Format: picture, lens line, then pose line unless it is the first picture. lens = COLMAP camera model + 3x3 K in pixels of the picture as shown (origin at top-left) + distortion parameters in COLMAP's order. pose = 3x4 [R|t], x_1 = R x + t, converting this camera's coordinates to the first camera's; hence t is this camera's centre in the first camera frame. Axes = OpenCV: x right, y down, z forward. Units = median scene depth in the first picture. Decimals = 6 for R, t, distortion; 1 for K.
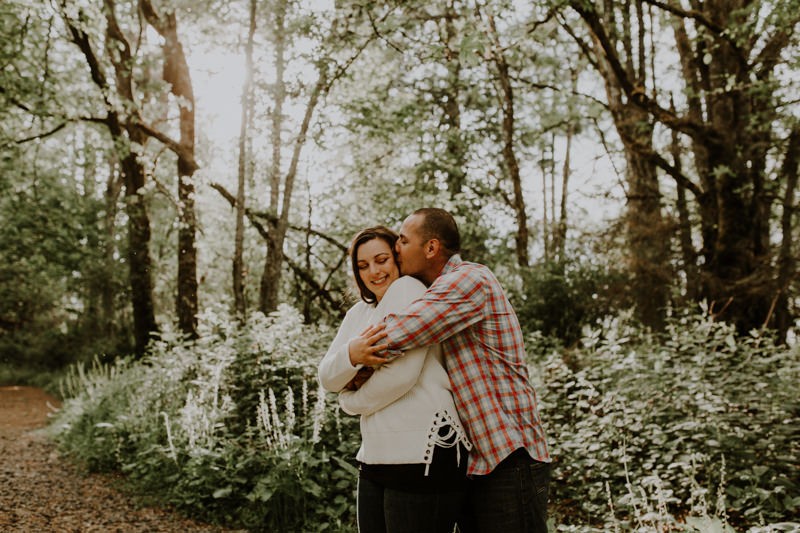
lens RADIAL K [[1161.9, 0, 398.2], [0, 1161.9, 268.7], [0, 0, 1]] dist [0.005591, 0.001494]
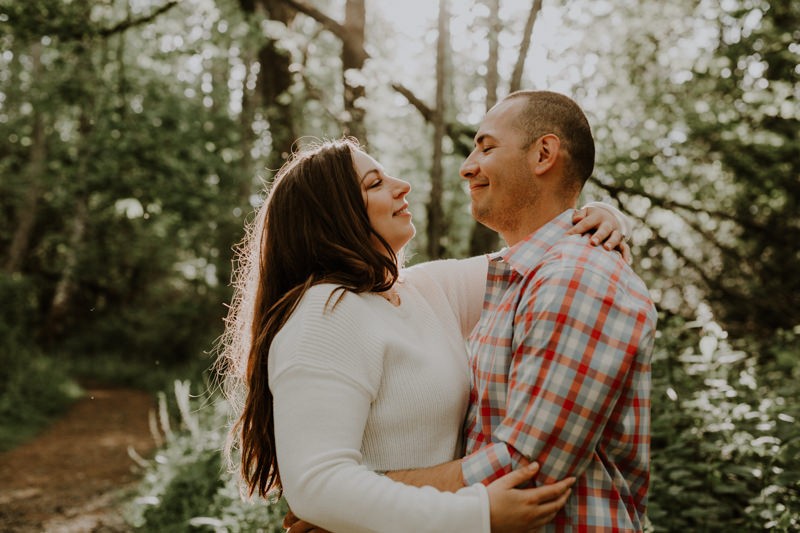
lens RADIAL K [[1161.9, 0, 398.2], [0, 1161.9, 268.7], [0, 0, 1]] dist [0.005591, 0.001494]
pose [[0.986048, 0.002559, -0.166440, -0.050761], [0.004476, 0.999113, 0.041883, 0.000854], [0.166400, -0.042043, 0.985162, 0.362773]]
